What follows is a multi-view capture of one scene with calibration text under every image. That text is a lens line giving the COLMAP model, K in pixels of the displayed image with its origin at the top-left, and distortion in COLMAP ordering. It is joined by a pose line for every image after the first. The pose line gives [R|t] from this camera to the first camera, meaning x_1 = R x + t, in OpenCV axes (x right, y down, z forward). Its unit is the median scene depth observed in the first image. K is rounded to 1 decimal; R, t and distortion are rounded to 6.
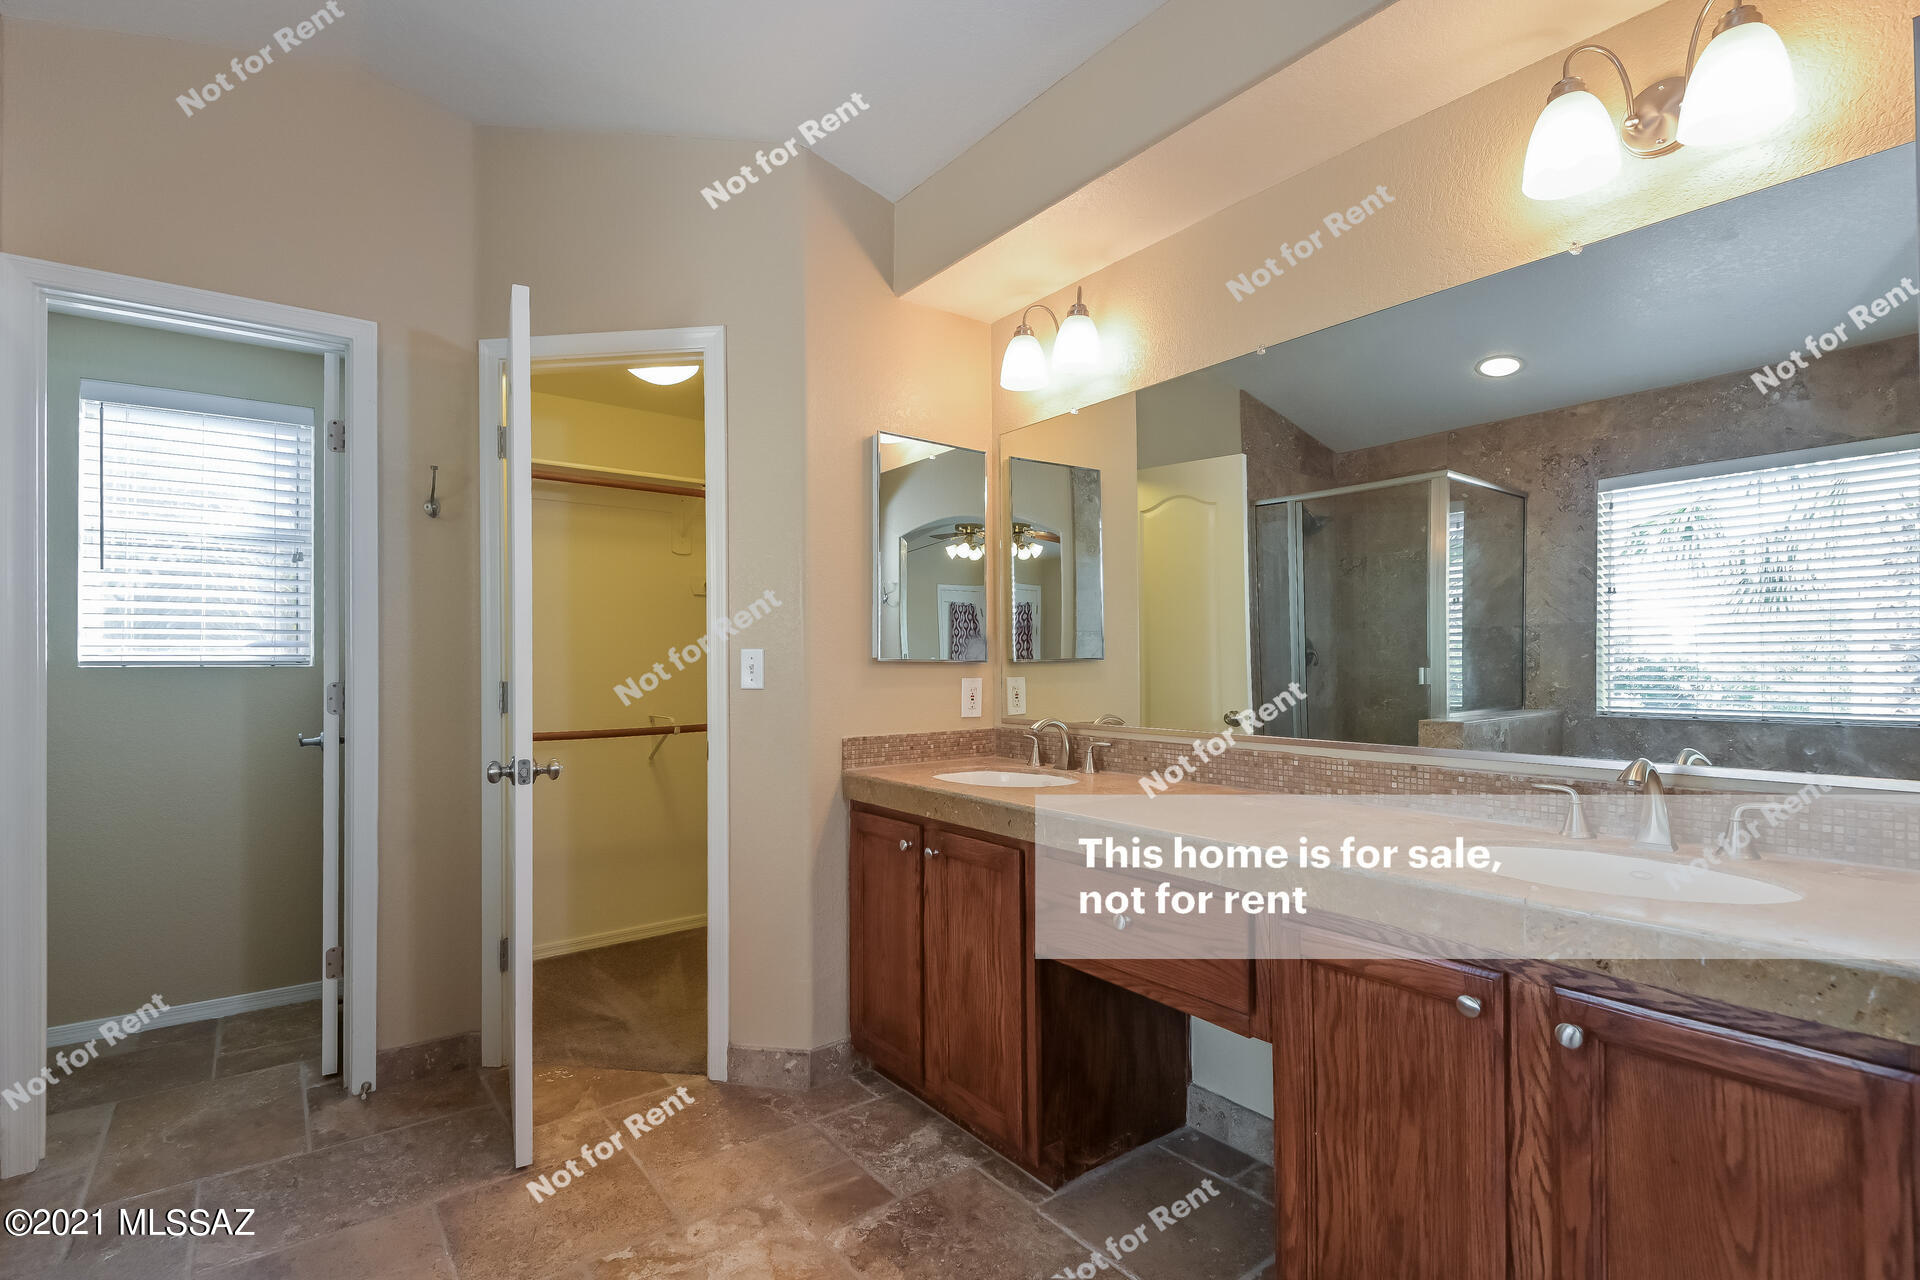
lens RADIAL K [[895.6, 0, 958.3], [0, 895.6, 647.9], [0, 0, 1]] dist [-0.018720, -0.003446]
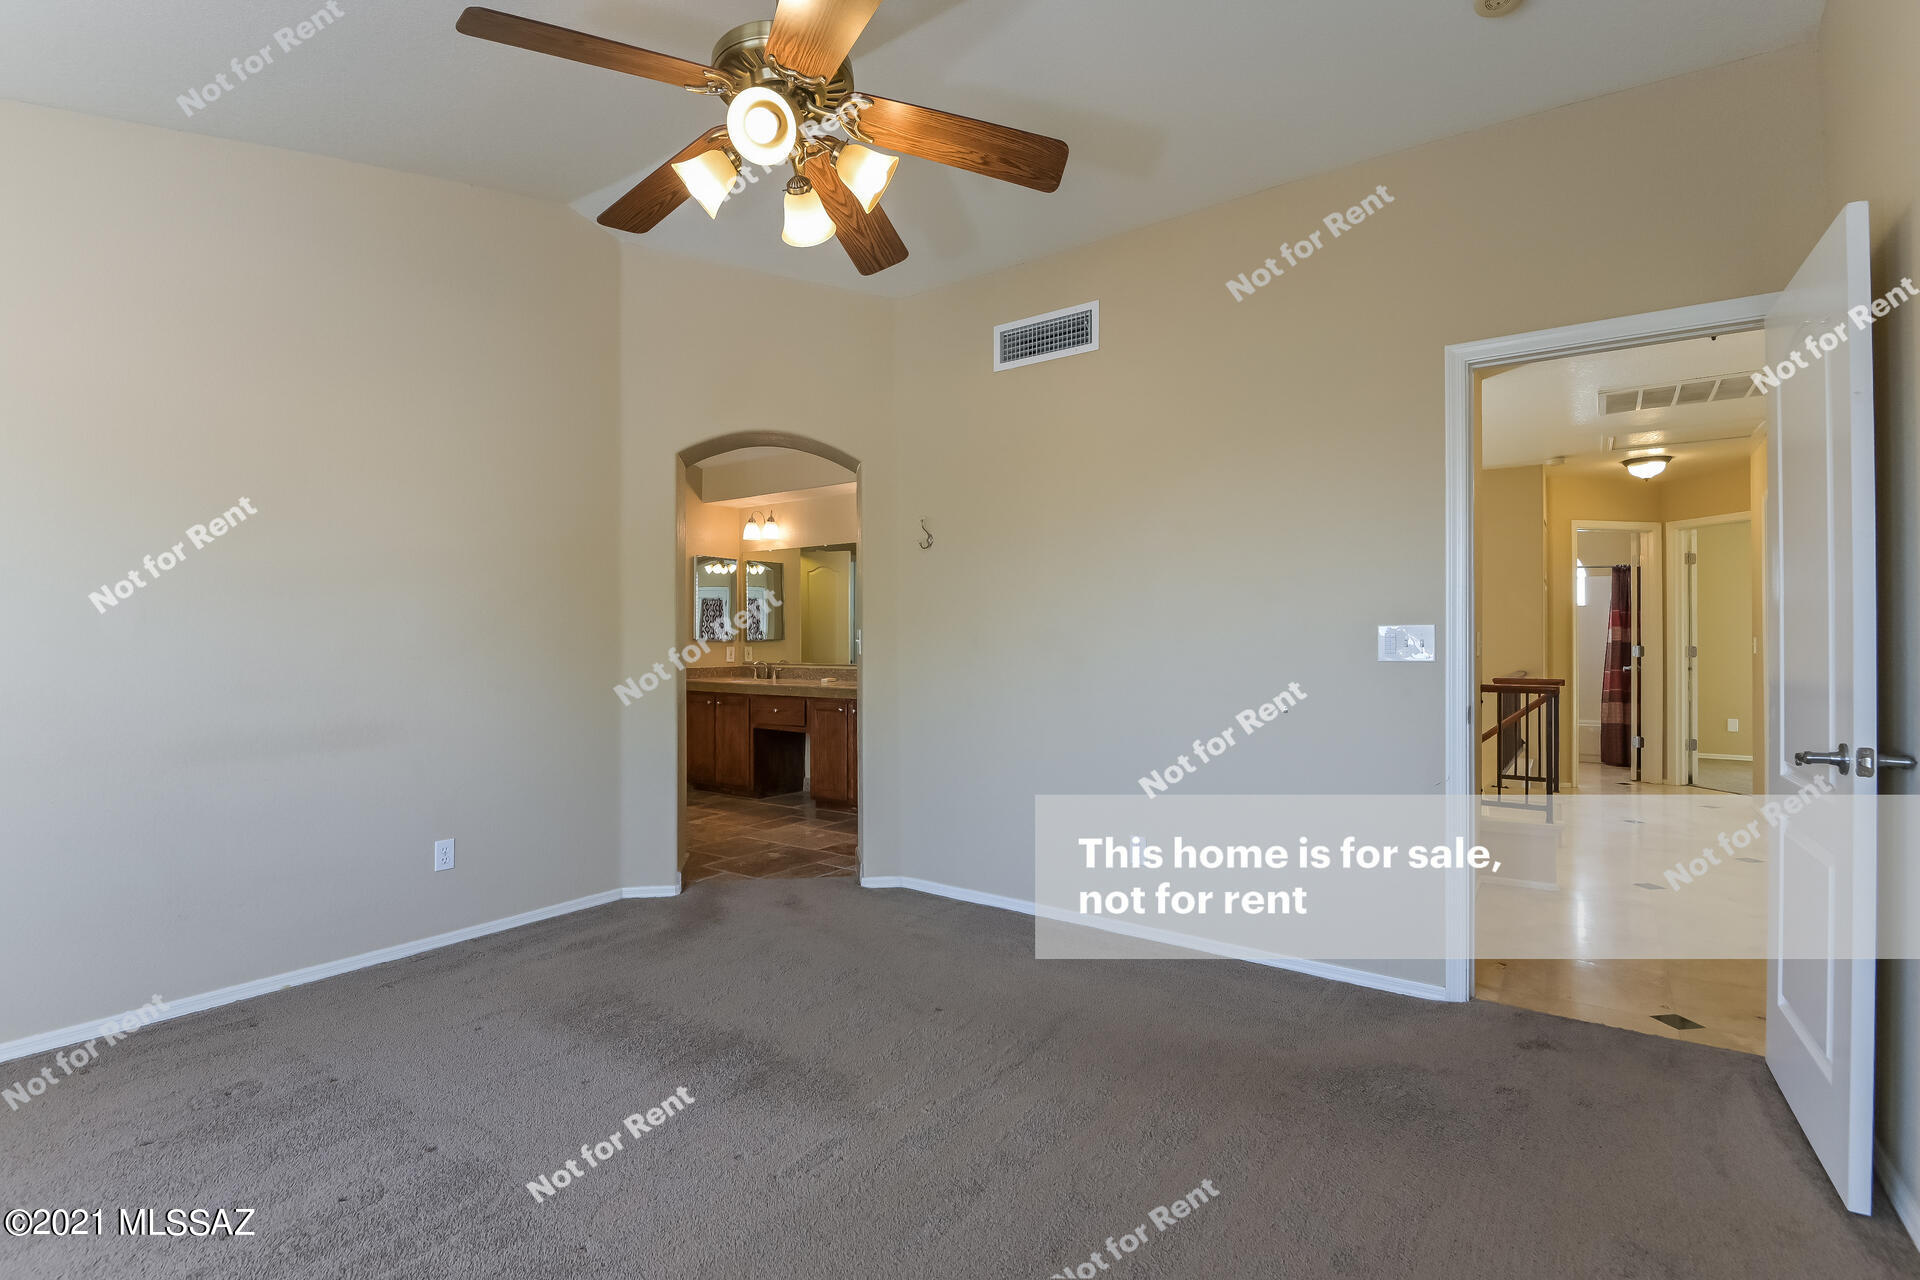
lens RADIAL K [[895.6, 0, 966.6], [0, 895.6, 631.6], [0, 0, 1]] dist [-0.018720, -0.003446]
pose [[0.954413, 0.007875, 0.298386, -0.043622], [-0.012661, 0.999820, 0.014110, -0.022136], [-0.298221, -0.017244, 0.954341, -0.690991]]
